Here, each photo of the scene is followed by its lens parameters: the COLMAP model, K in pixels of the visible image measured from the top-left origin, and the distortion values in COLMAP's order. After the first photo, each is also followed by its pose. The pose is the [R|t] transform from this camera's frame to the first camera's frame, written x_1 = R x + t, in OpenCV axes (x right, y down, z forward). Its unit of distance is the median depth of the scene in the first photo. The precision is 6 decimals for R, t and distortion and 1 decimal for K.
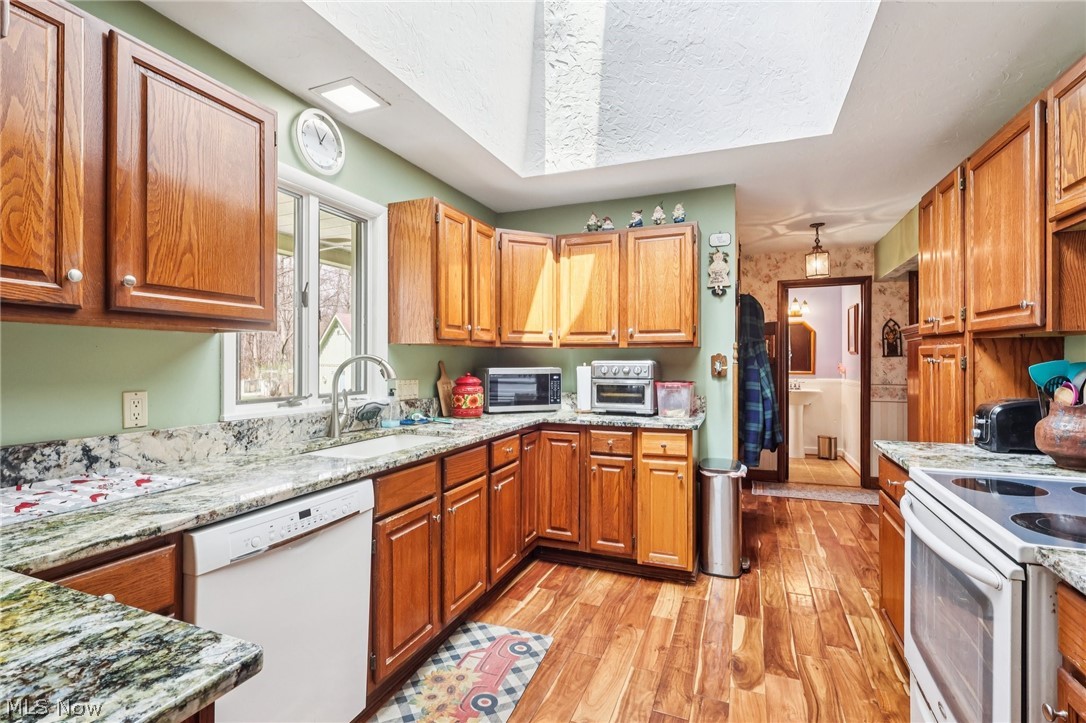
lens RADIAL K [[508.4, 0, 538.7], [0, 508.4, 360.5], [0, 0, 1]] dist [-0.003037, 0.000060]
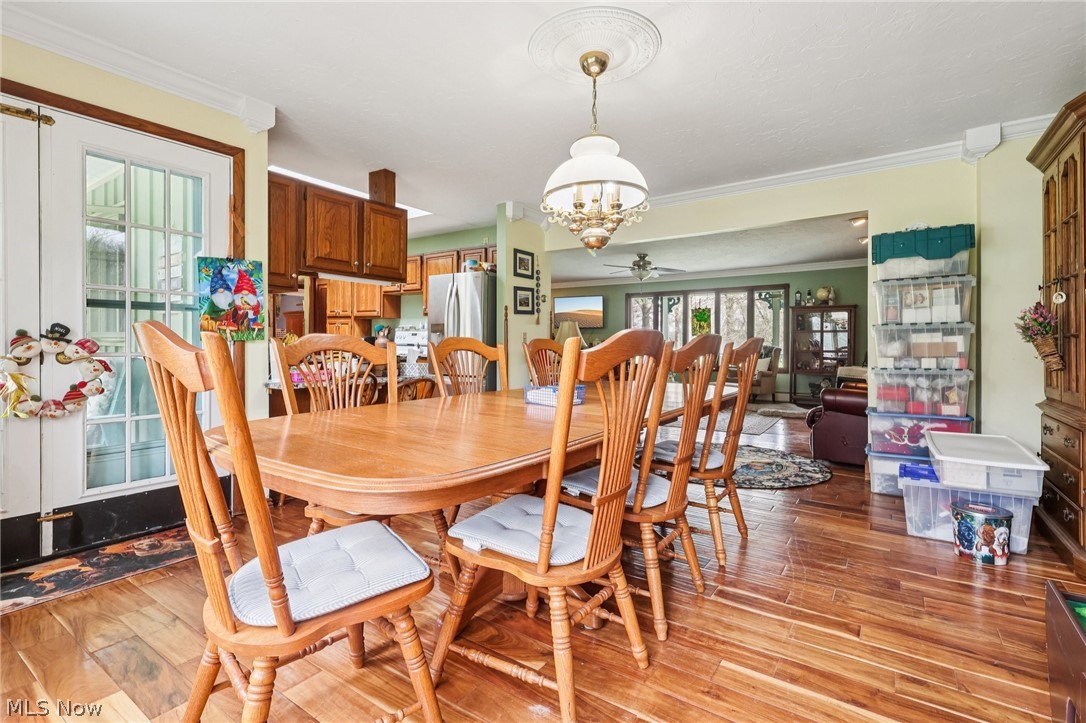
lens RADIAL K [[508.4, 0, 552.6], [0, 508.4, 348.0], [0, 0, 1]] dist [-0.003037, 0.000060]
pose [[0.203829, -0.003000, 0.979002, -1.488710], [-0.010638, 0.999929, 0.005279, 0.081920], [-0.978949, -0.011490, 0.203782, -0.645263]]
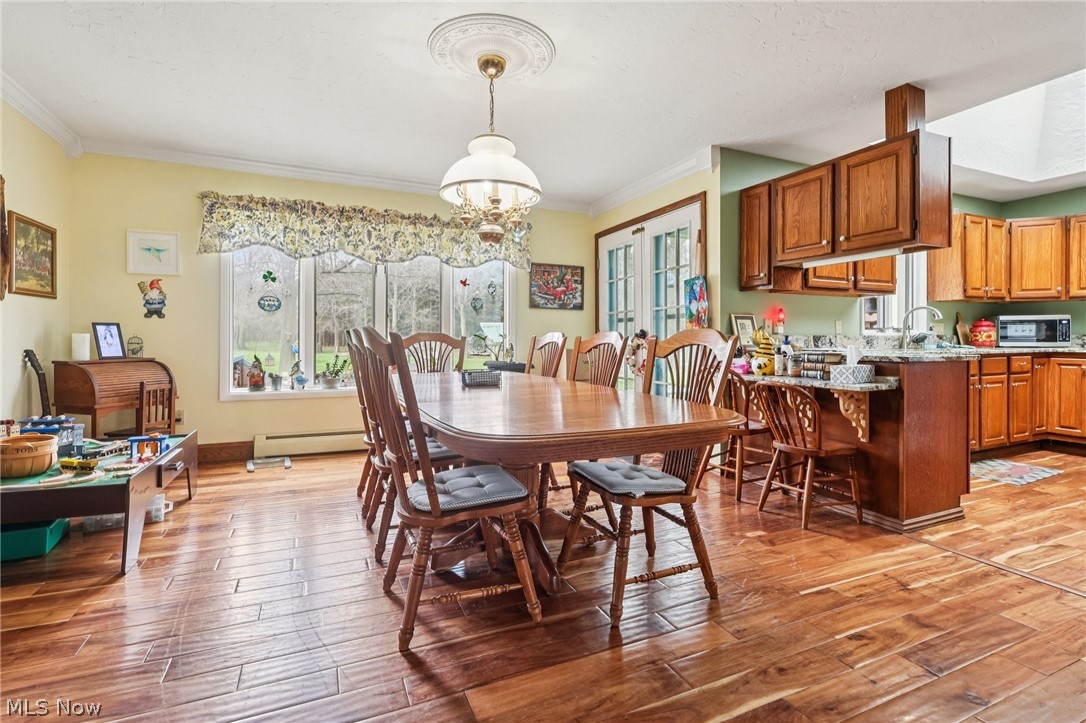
lens RADIAL K [[508.4, 0, 538.9], [0, 508.4, 339.4], [0, 0, 1]] dist [-0.003037, 0.000060]
pose [[0.720982, 0.001208, -0.692953, -0.047127], [0.003938, 0.999975, 0.005841, 0.076622], [0.692942, -0.006940, 0.720960, -1.081663]]
